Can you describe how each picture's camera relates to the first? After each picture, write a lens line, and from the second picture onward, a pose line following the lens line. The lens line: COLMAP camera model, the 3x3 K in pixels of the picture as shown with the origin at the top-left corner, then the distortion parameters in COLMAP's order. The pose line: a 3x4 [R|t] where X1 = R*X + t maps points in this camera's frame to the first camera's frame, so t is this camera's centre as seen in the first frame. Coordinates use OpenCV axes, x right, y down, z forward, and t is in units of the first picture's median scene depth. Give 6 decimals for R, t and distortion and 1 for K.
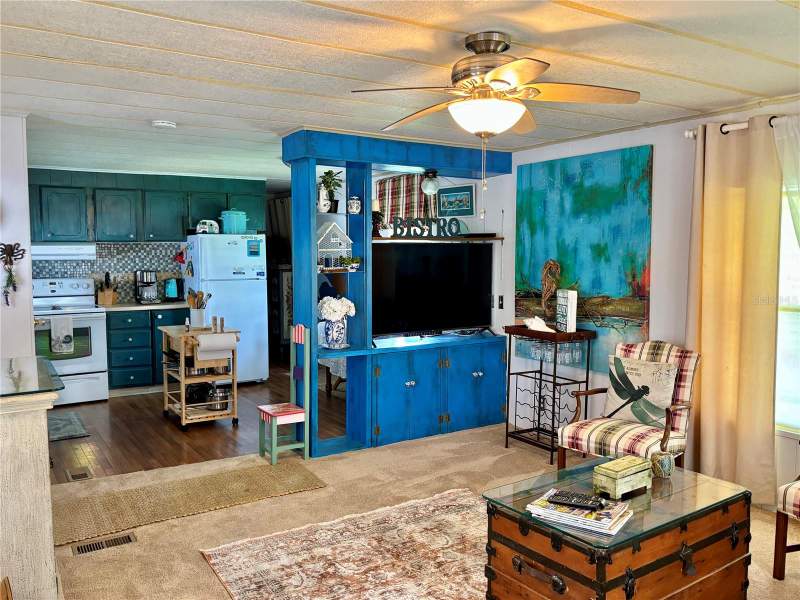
lens RADIAL K [[656.4, 0, 400.0], [0, 656.4, 300.0], [0, 0, 1]] dist [-0.002246, -0.001184]
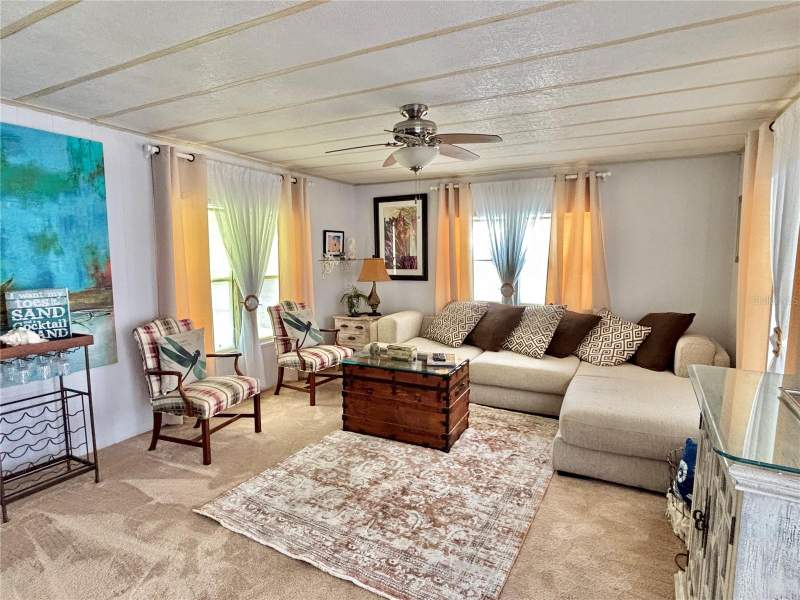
lens RADIAL K [[444.2, 0, 400.2], [0, 444.2, 291.7], [0, 0, 1]] dist [0.002111, 0.000653]
pose [[-0.472471, -0.082269, 0.877498, -0.480753], [0.077263, 0.987934, 0.134224, -0.055556], [-0.877953, 0.131214, -0.460414, 0.905128]]
